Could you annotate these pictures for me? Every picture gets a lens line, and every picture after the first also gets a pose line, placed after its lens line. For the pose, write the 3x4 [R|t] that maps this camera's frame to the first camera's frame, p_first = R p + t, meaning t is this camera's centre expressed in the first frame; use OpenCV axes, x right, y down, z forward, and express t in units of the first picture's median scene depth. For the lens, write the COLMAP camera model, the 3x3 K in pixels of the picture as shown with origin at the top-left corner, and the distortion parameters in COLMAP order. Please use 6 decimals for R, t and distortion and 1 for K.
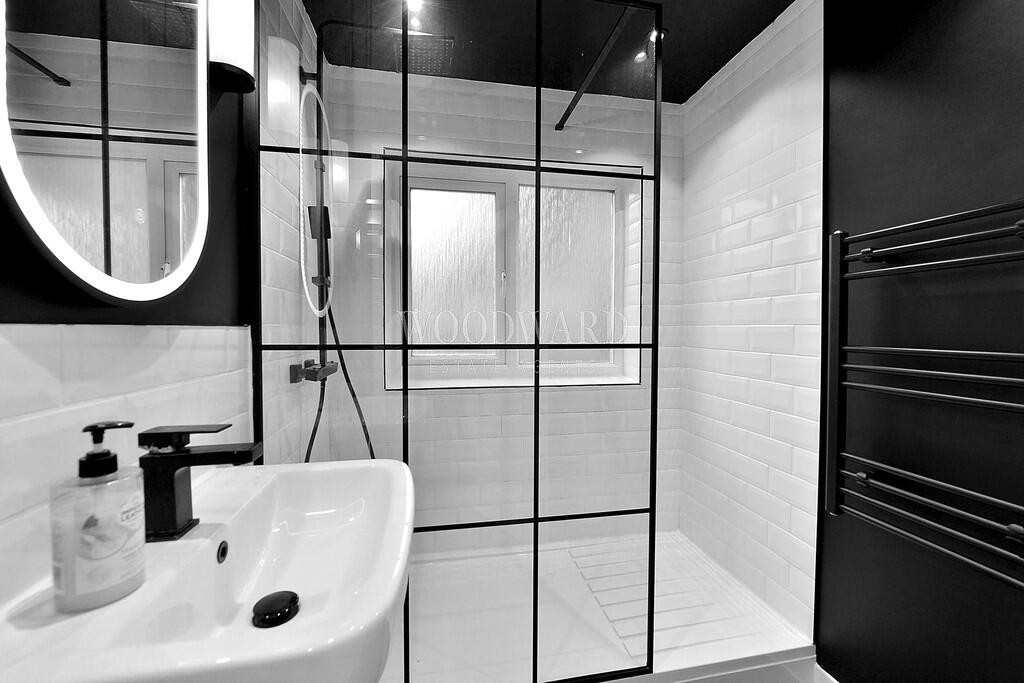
lens RADIAL K [[404.4, 0, 512.4], [0, 404.4, 336.8], [0, 0, 1]] dist [-0.005026, -0.001855]
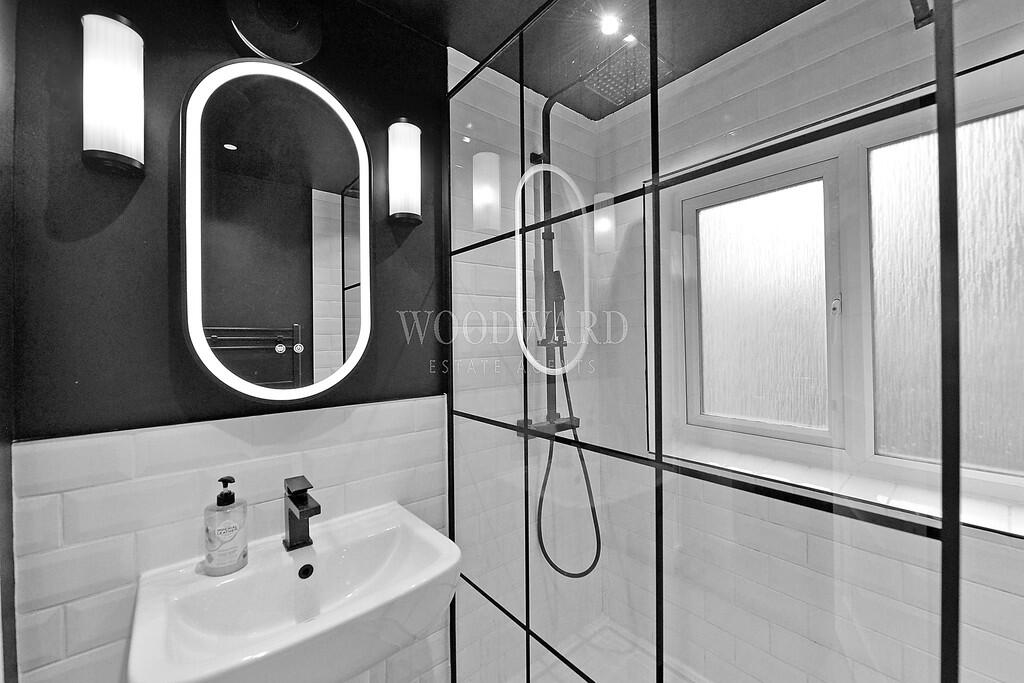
lens RADIAL K [[404.4, 0, 514.8], [0, 404.4, 341.4], [0, 0, 1]] dist [-0.005026, -0.001855]
pose [[0.498069, -0.005890, -0.867118, 0.554761], [-0.008164, 0.999901, -0.011482, -0.178991], [0.867099, 0.012798, 0.497971, 0.546721]]
